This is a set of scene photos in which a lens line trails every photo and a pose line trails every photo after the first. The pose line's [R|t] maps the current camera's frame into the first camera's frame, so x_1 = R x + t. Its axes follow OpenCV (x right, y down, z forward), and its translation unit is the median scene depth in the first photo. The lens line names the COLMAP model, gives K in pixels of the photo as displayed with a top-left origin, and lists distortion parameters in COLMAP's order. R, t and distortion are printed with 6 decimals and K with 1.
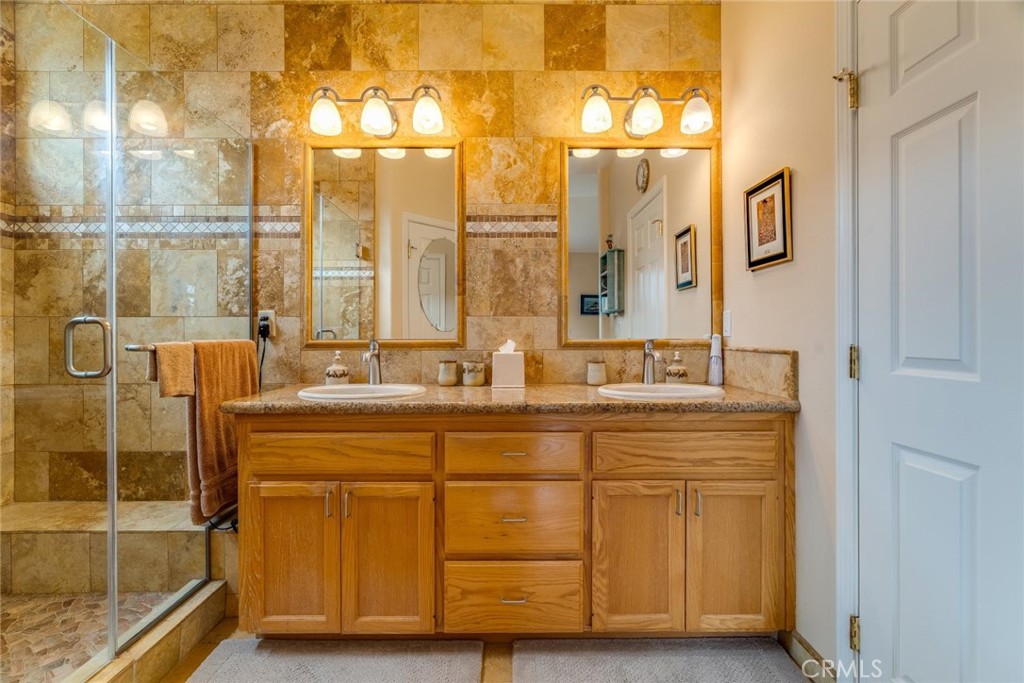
lens RADIAL K [[458.2, 0, 515.7], [0, 458.2, 338.7], [0, 0, 1]] dist [-0.003731, 0.002065]
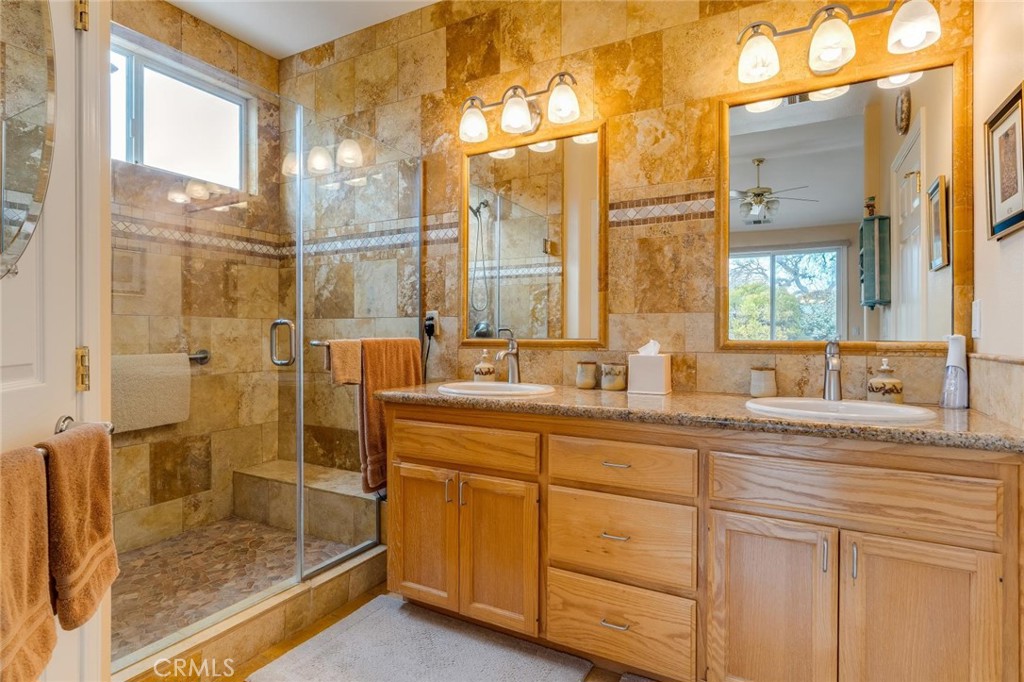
lens RADIAL K [[527.5, 0, 512.0], [0, 527.5, 341.0], [0, 0, 1]] dist [-0.000826, 0.001417]
pose [[0.877072, 0.010121, -0.480252, 0.232152], [-0.007666, 0.999946, 0.007073, -0.000881], [0.480298, -0.002522, 0.877102, -0.014741]]
